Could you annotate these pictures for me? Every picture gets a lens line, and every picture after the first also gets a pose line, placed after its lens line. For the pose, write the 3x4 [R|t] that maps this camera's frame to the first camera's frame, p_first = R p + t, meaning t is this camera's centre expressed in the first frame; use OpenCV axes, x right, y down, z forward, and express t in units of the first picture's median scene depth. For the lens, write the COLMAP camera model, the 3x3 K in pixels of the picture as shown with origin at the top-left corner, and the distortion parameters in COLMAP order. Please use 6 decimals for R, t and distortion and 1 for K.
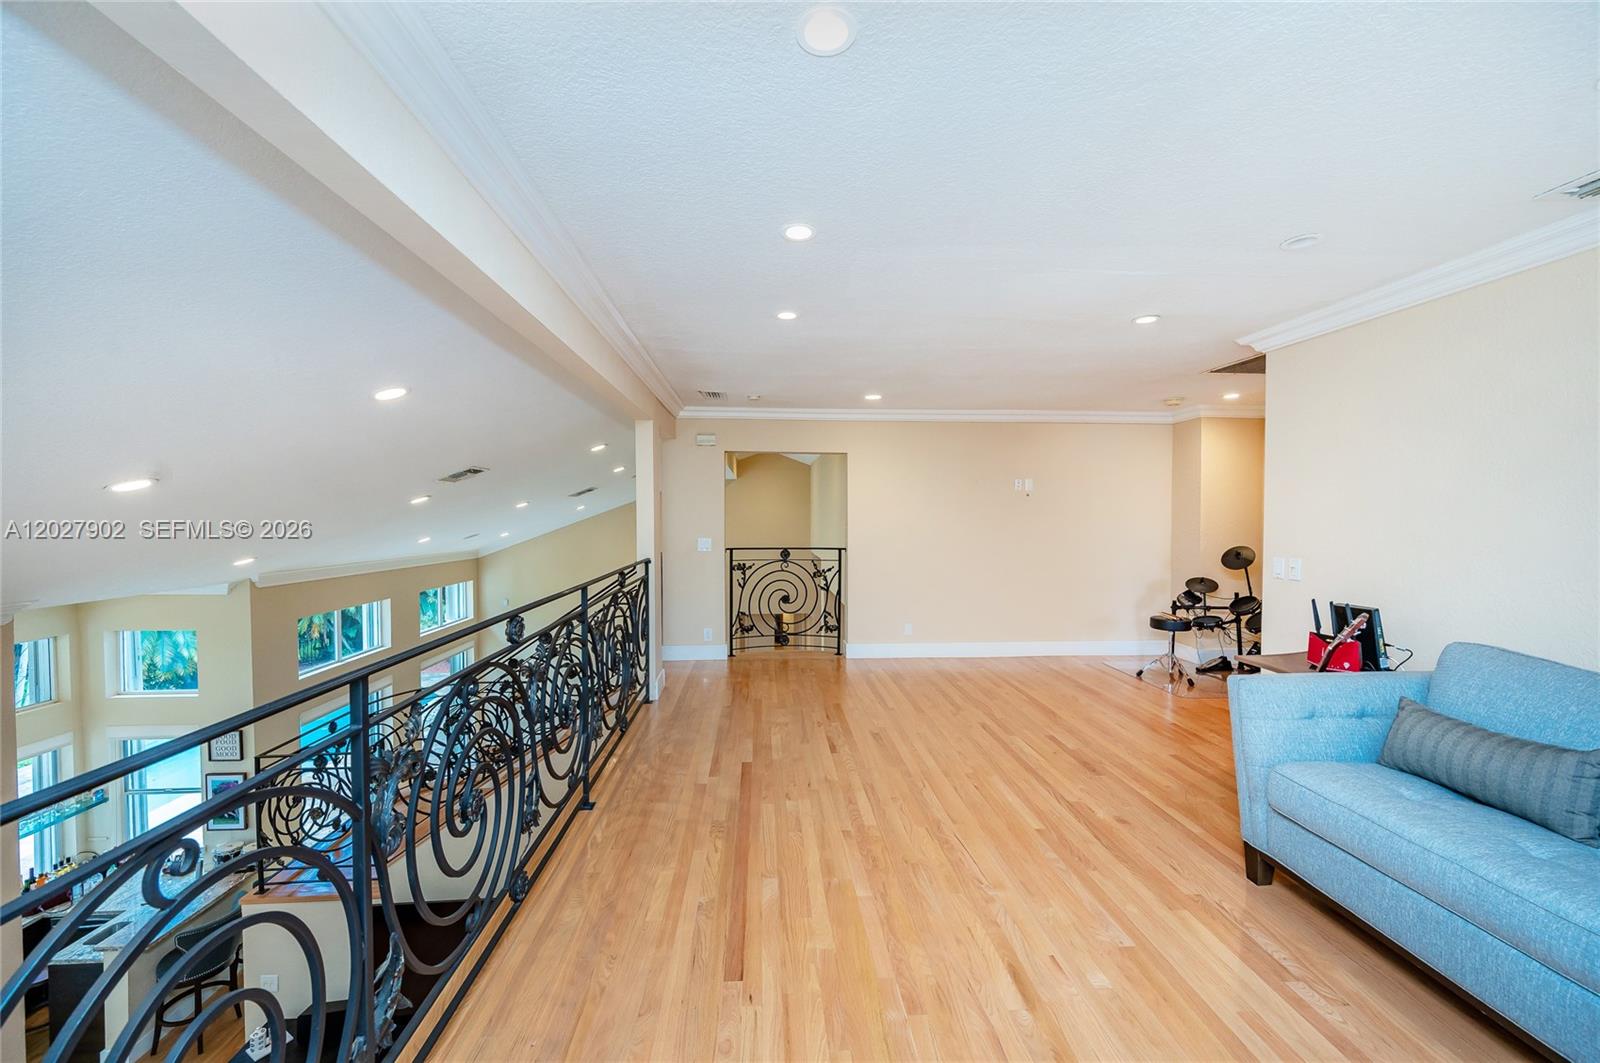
lens RADIAL K [[635.3, 0, 802.8], [0, 635.3, 526.4], [0, 0, 1]] dist [0.000037, 0.000377]
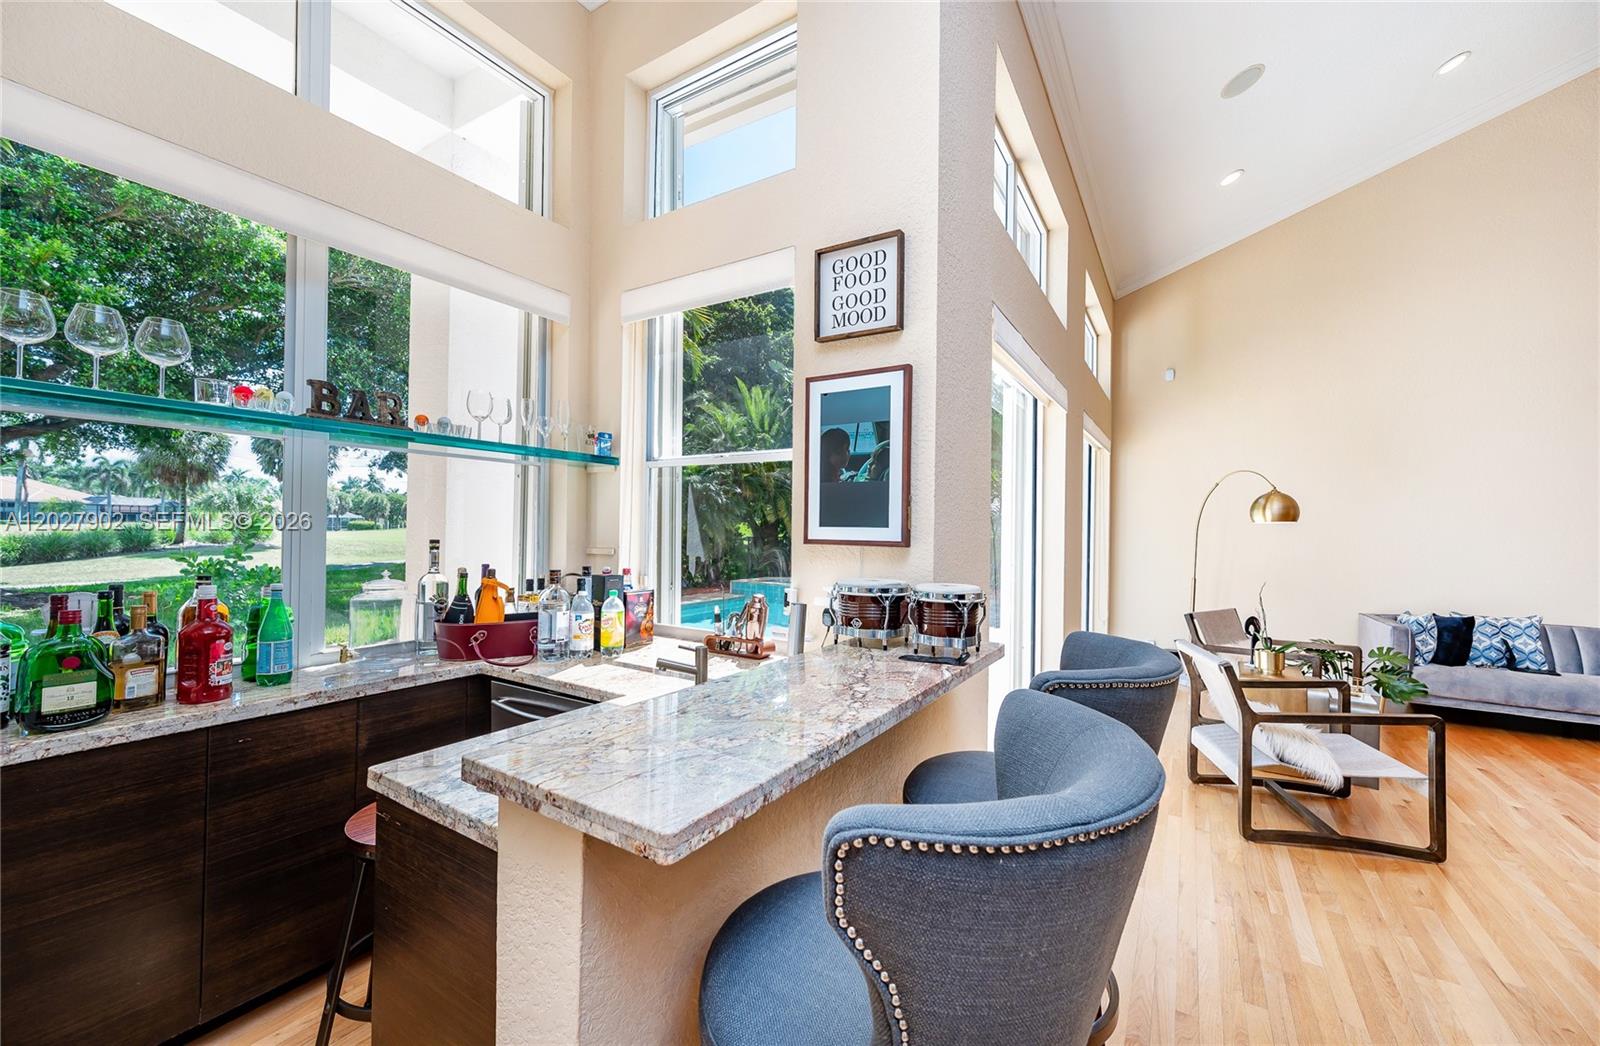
lens RADIAL K [[644.4, 0, 800.0], [0, 644.4, 523.0], [0, 0, 1]] dist [-0.000080, -0.000020]
pose [[0.821123, 0.016254, -0.570520, -0.742750], [-0.030751, 0.999402, -0.015786, 0.474046], [0.569923, 0.030507, 0.821132, 0.713582]]
